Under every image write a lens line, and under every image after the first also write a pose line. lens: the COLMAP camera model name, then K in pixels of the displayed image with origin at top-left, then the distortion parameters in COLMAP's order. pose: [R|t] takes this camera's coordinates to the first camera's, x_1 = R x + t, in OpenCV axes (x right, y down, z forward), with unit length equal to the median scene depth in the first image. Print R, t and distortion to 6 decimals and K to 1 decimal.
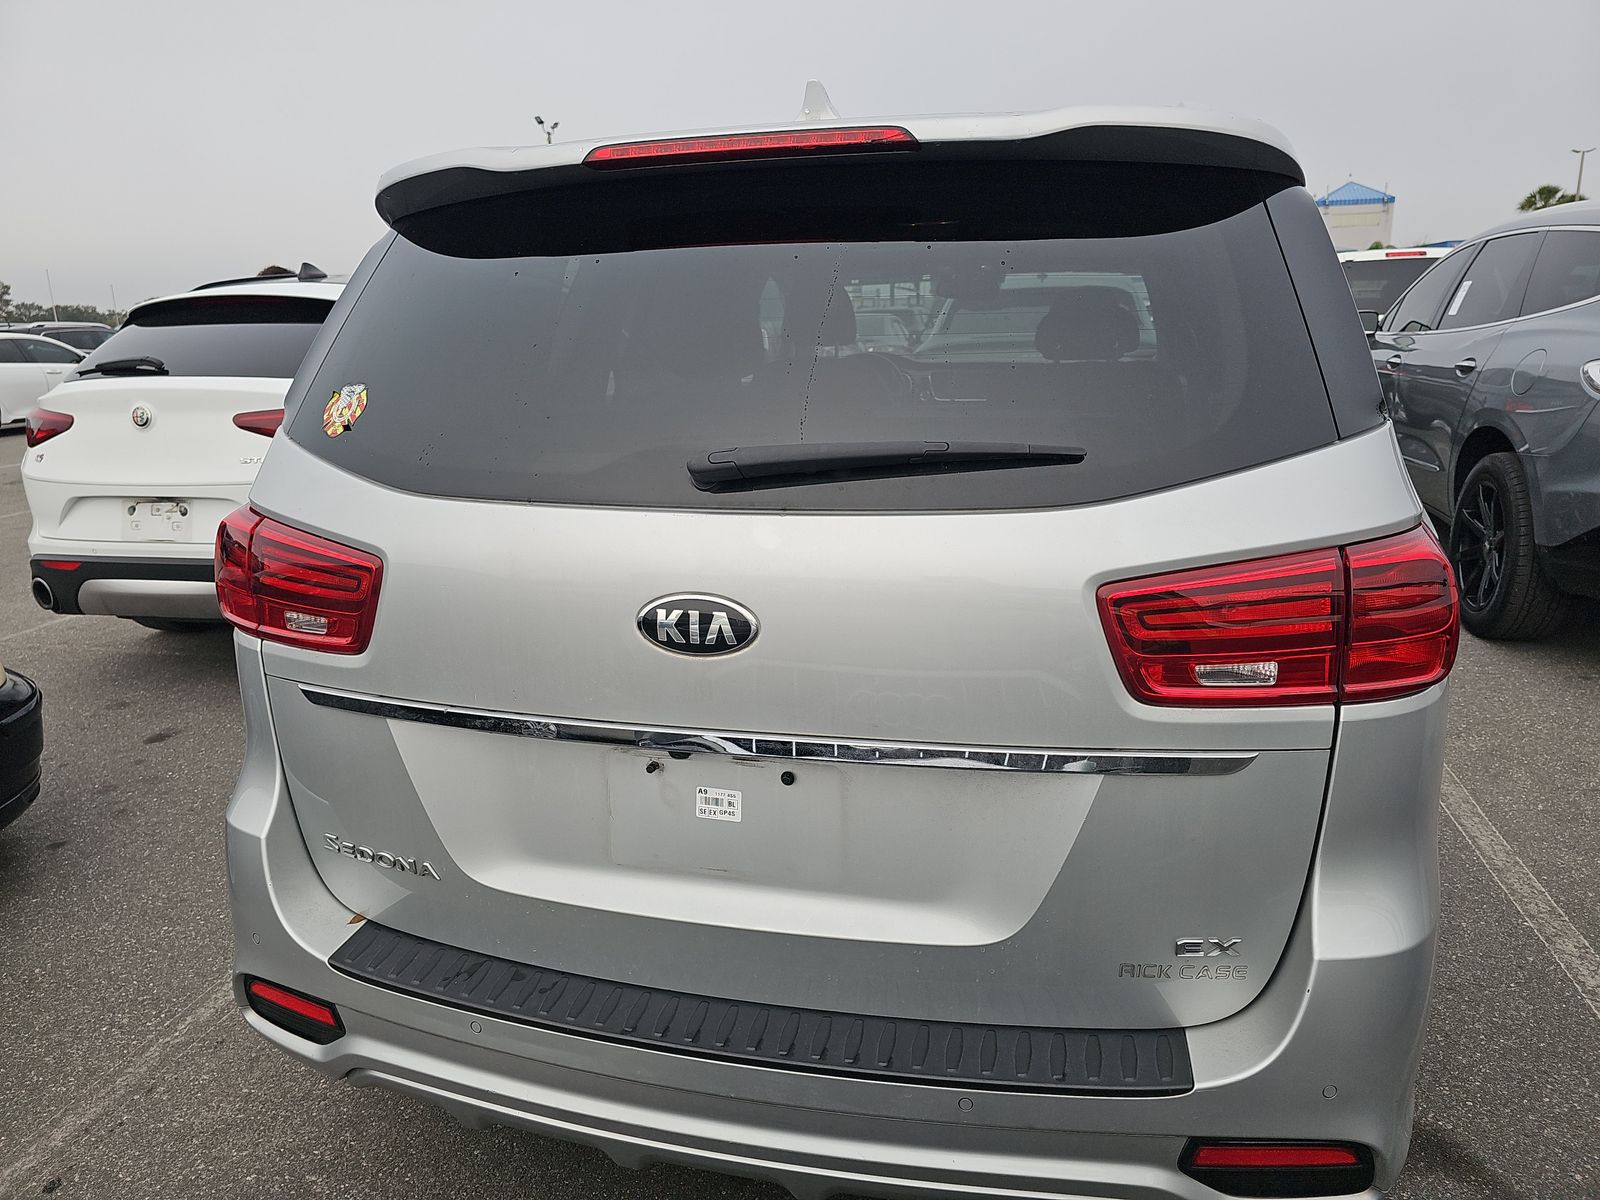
lens RADIAL K [[1044.3, 0, 802.4], [0, 1044.3, 617.7], [0, 0, 1]] dist [0.061781, -0.047171]
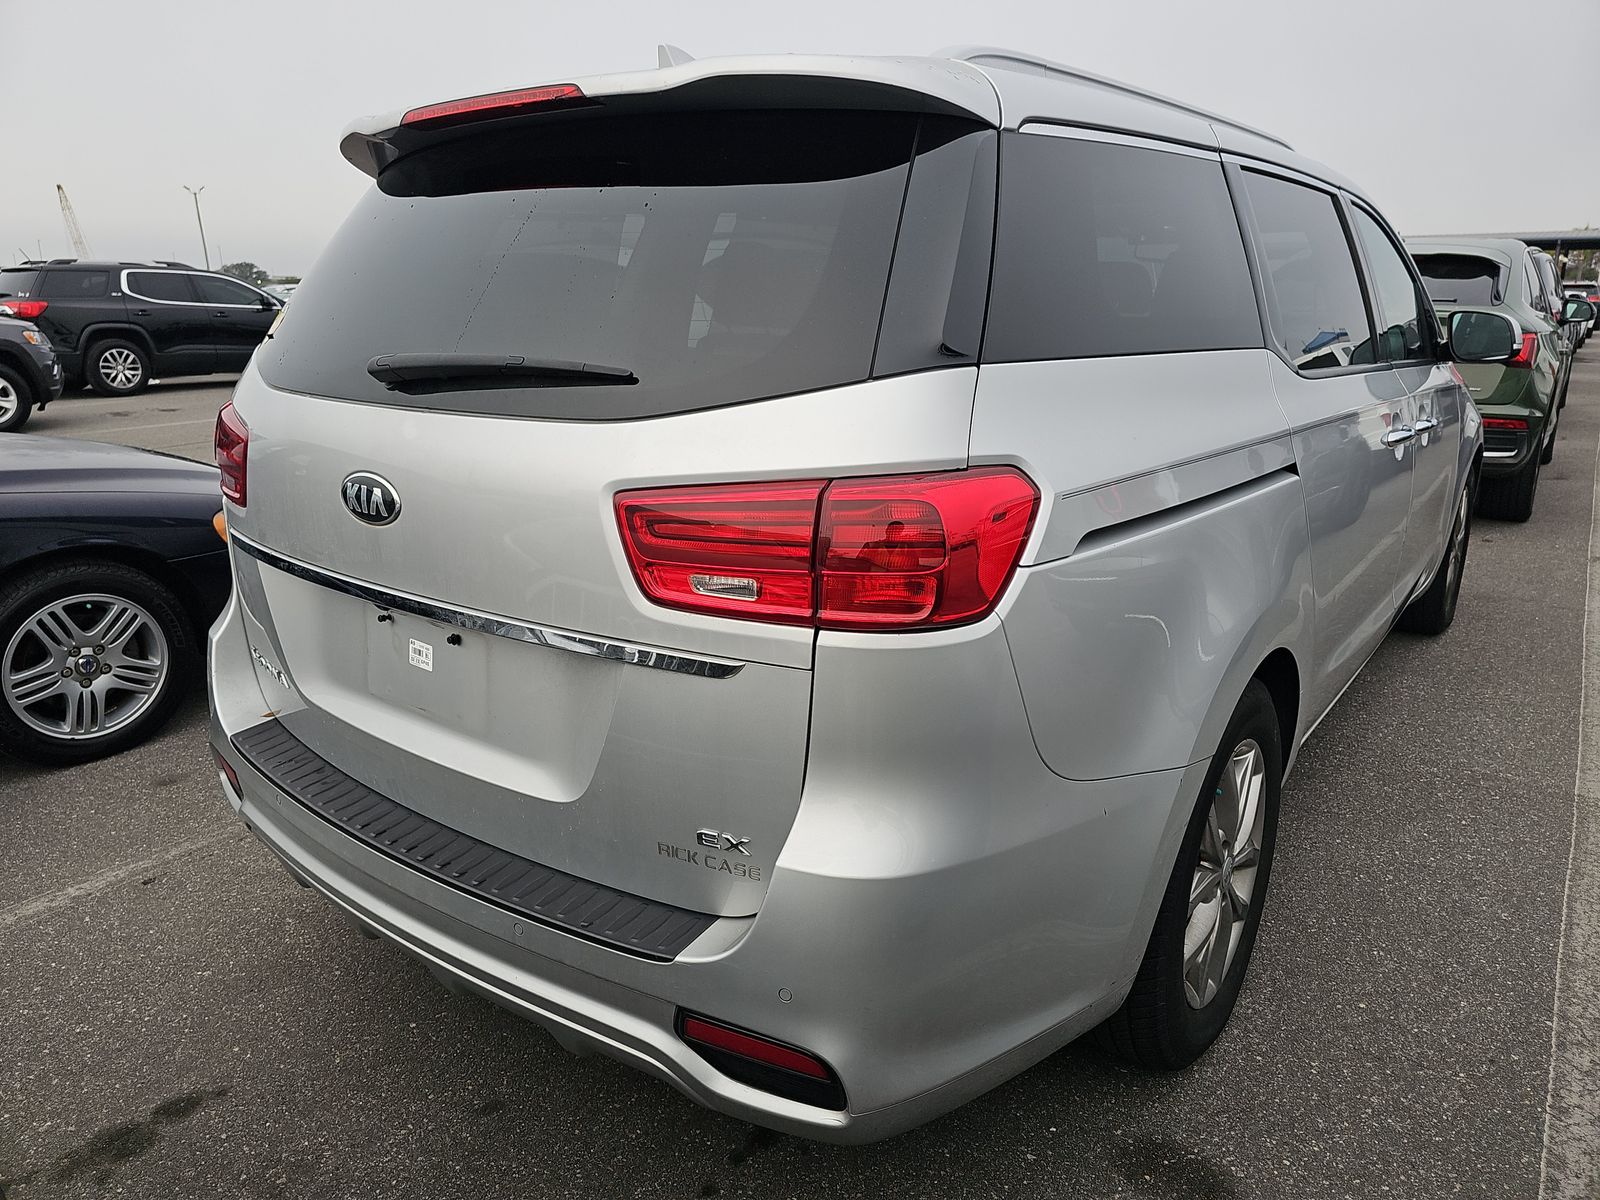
lens RADIAL K [[1064.8, 0, 797.3], [0, 1064.8, 613.3], [0, 0, 1]] dist [0.054440, -0.059282]
pose [[0.917655, 0.133781, -0.374183, 0.821190], [-0.125463, 0.991002, 0.046622, 0.018525], [0.377053, 0.004164, 0.926182, 0.013191]]
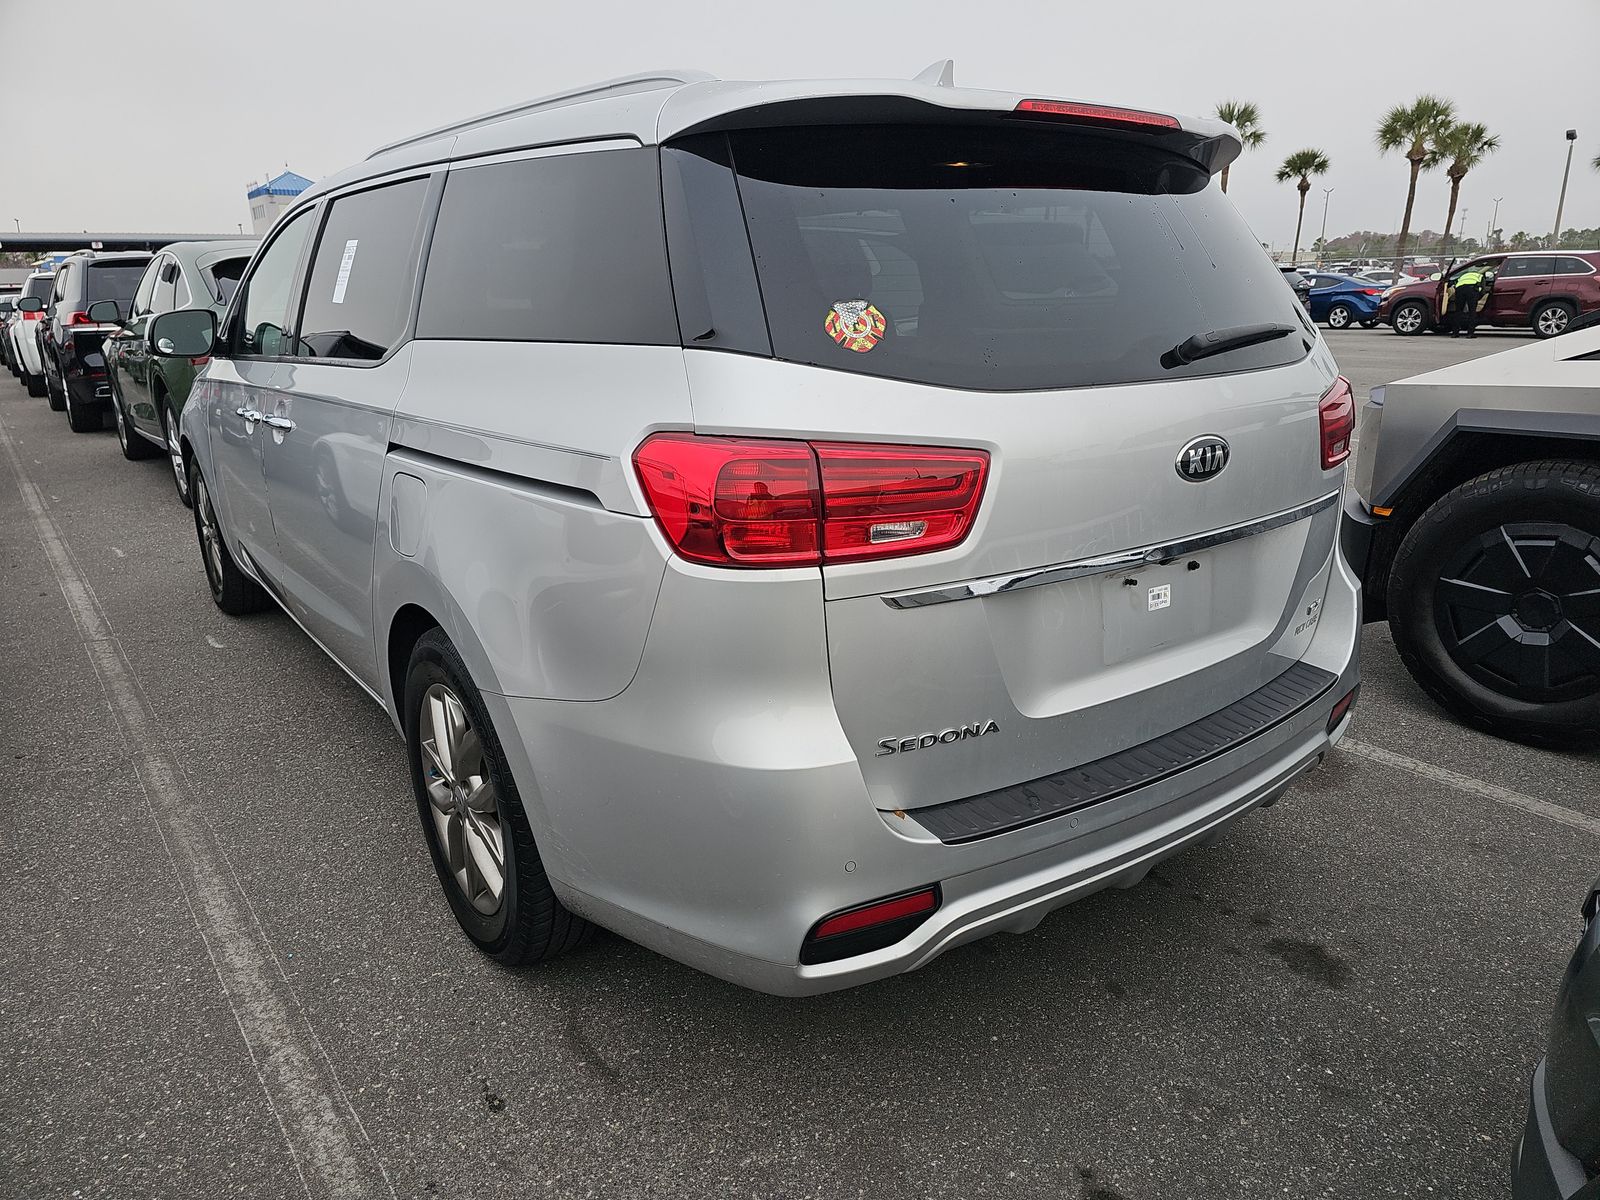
lens RADIAL K [[1043.8, 0, 808.3], [0, 1043.8, 597.5], [0, 0, 1]] dist [0.042103, -0.040222]
pose [[0.662668, -0.215292, 0.717300, -1.454832], [0.197046, 0.974164, 0.110348, -0.069421], [-0.722526, 0.068217, 0.687970, 0.402312]]
